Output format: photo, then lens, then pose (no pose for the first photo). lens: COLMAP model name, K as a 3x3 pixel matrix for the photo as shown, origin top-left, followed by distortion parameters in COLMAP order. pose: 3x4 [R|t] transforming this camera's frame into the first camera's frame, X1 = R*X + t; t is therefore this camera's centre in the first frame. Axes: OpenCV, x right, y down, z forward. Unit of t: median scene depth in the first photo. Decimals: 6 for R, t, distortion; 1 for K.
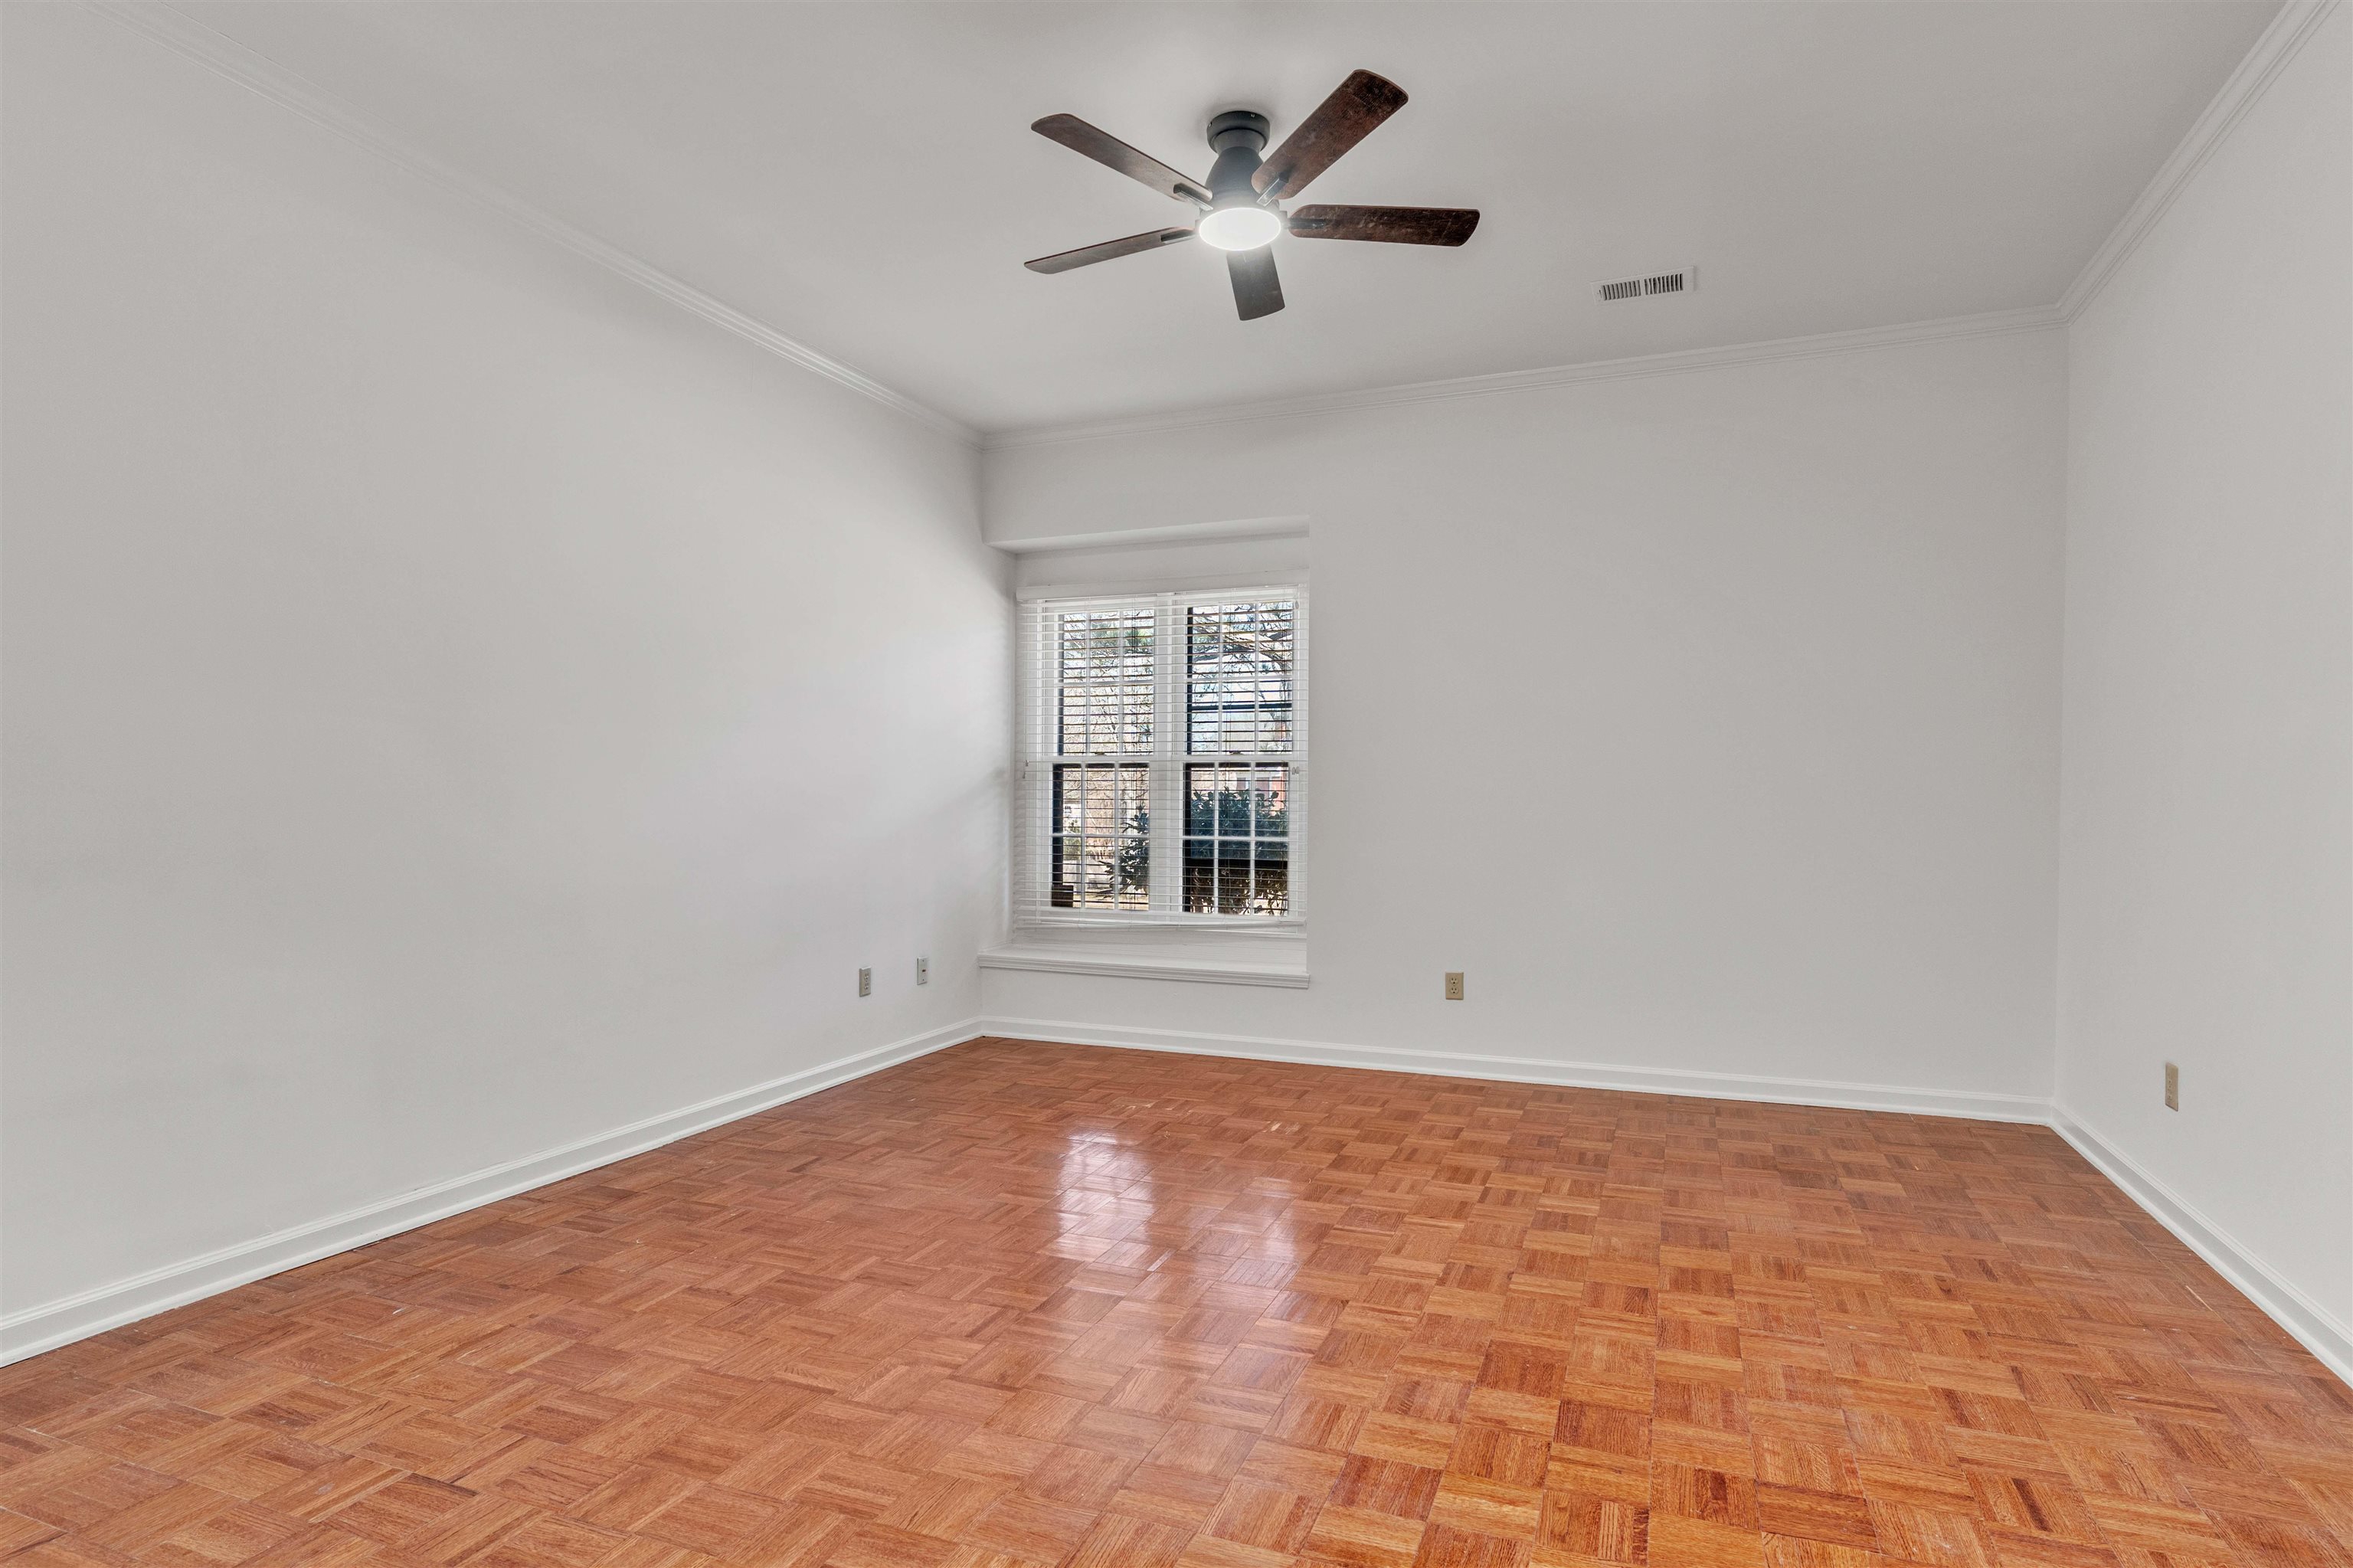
lens RADIAL K [[1241.3, 0, 1176.5], [0, 1241.3, 784.0], [0, 0, 1]] dist [0.000246, -0.000157]
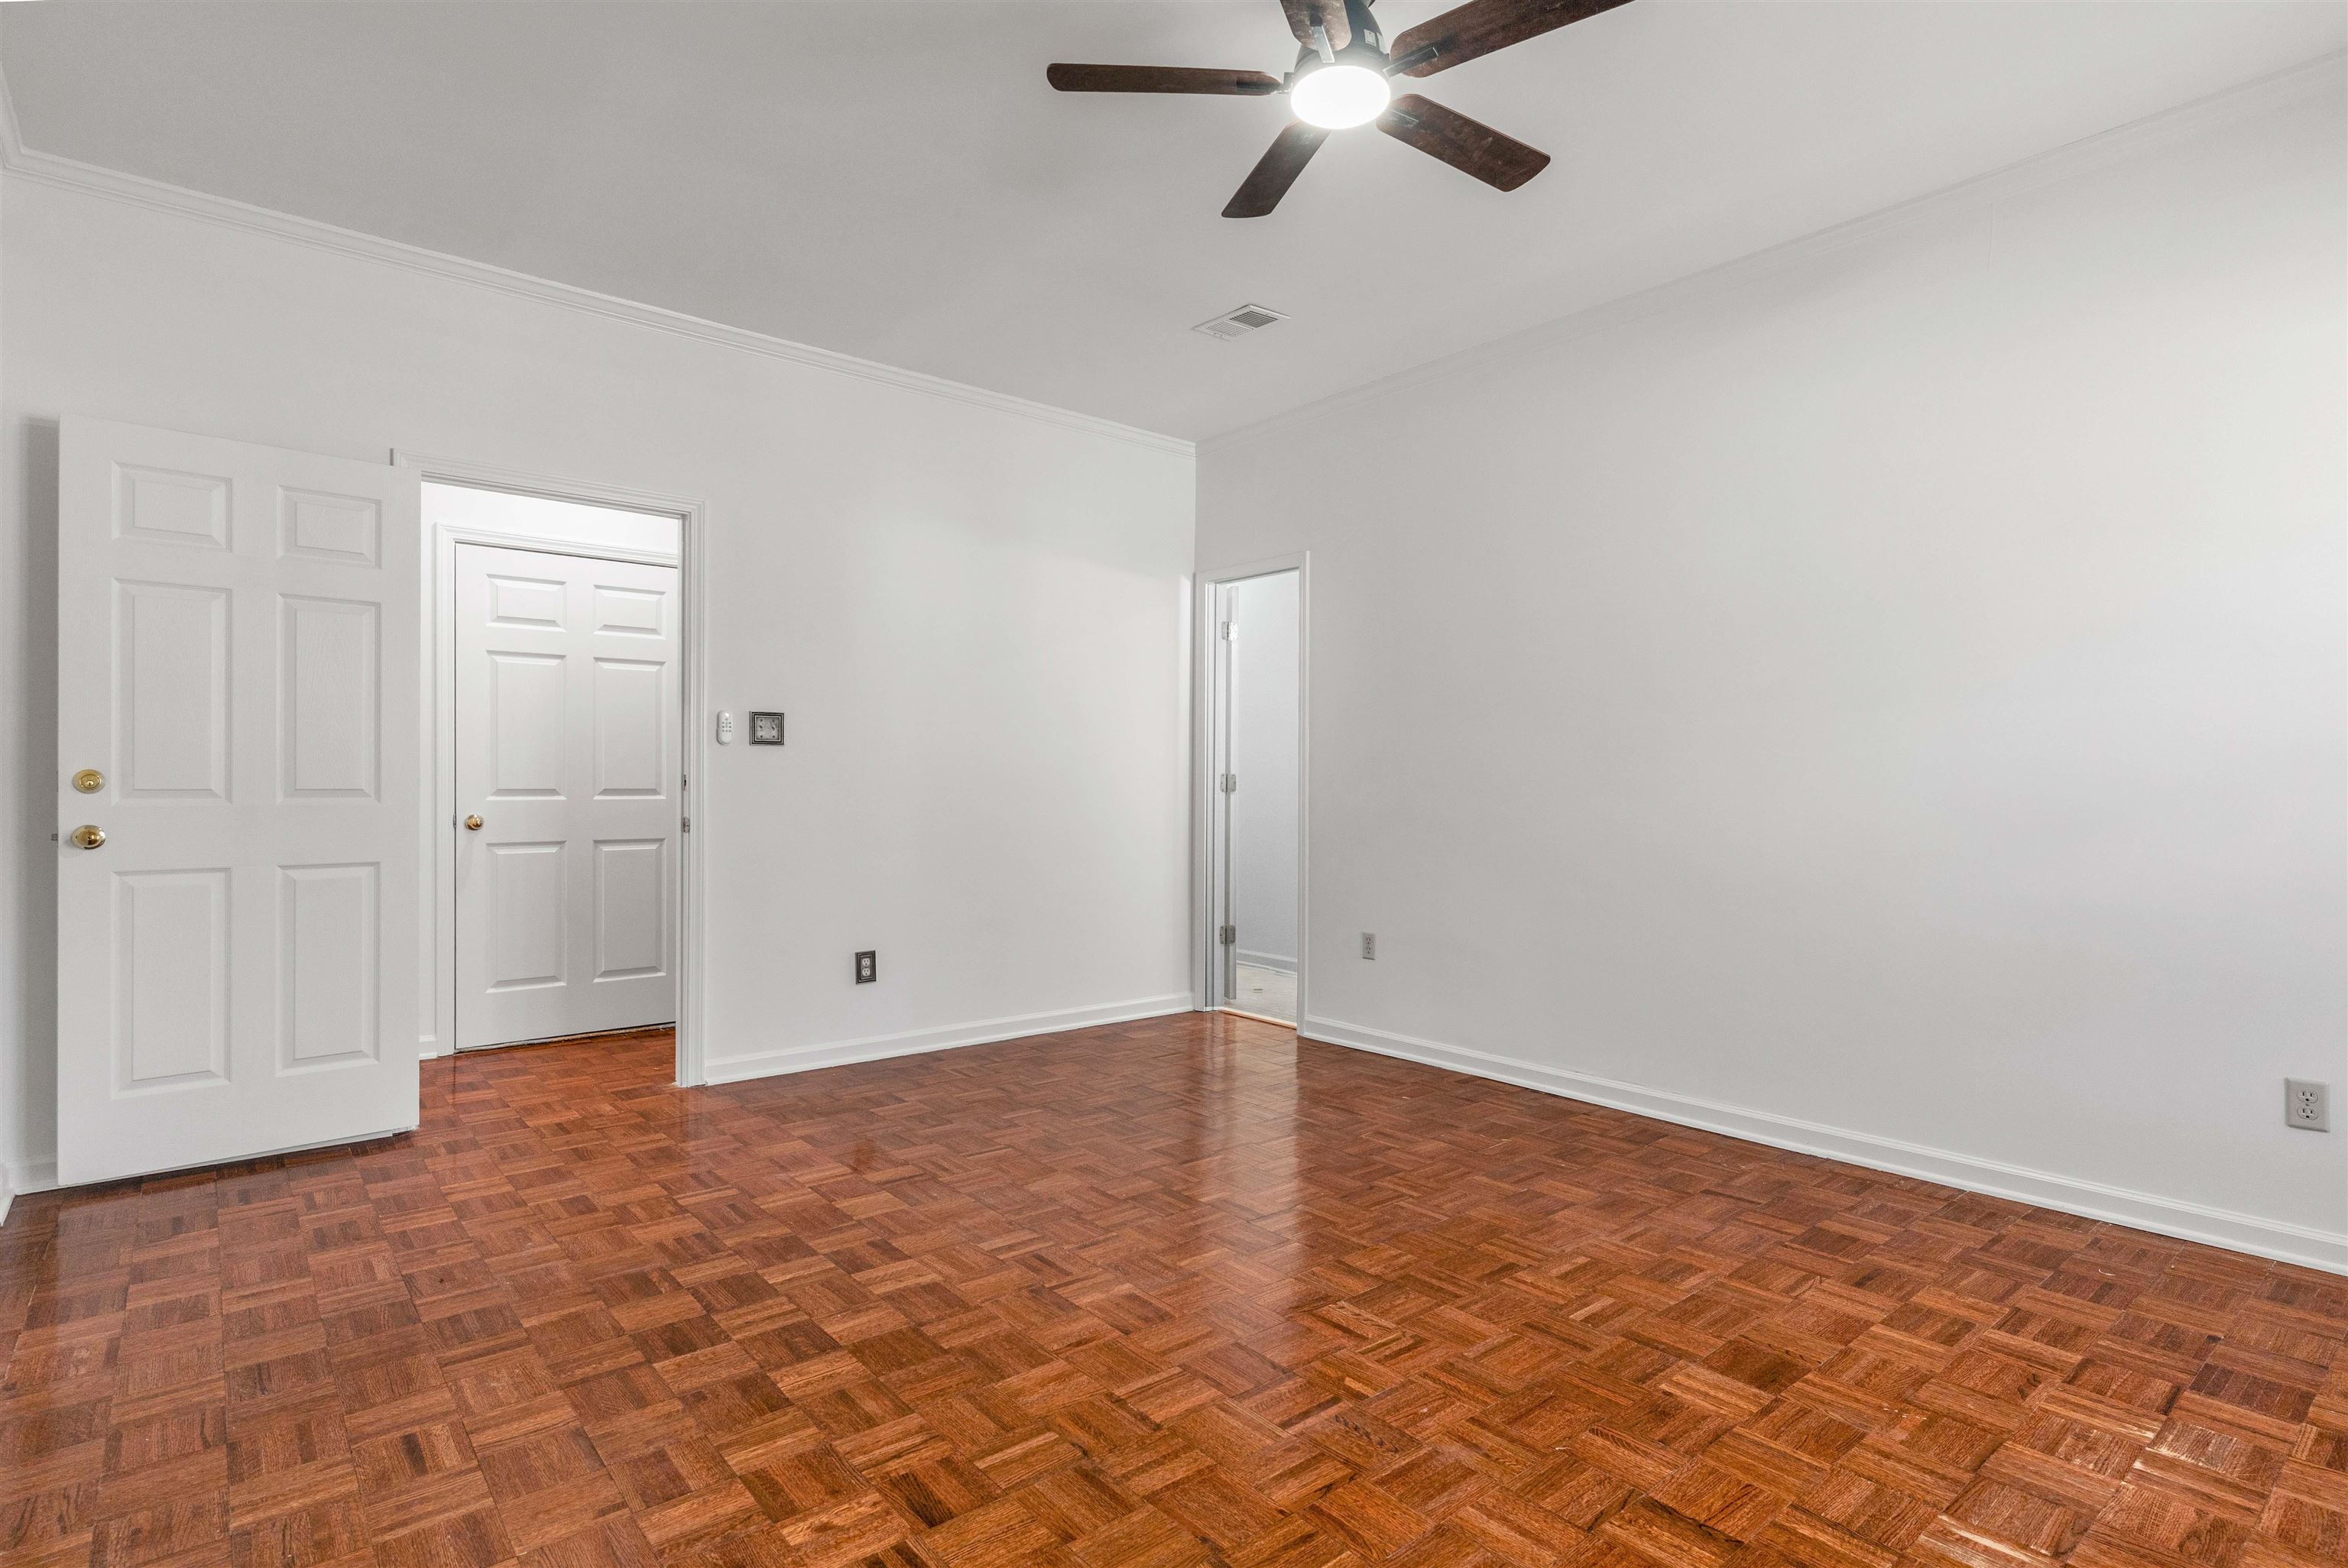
lens RADIAL K [[1137.9, 0, 1174.0], [0, 1137.9, 784.0], [0, 0, 1]] dist [0.002975, 0.000382]
pose [[-0.460136, -0.004193, -0.887838, 0.853361], [0.006820, 0.999943, -0.008257, 0.009299], [0.887822, -0.009855, -0.460081, 1.378627]]
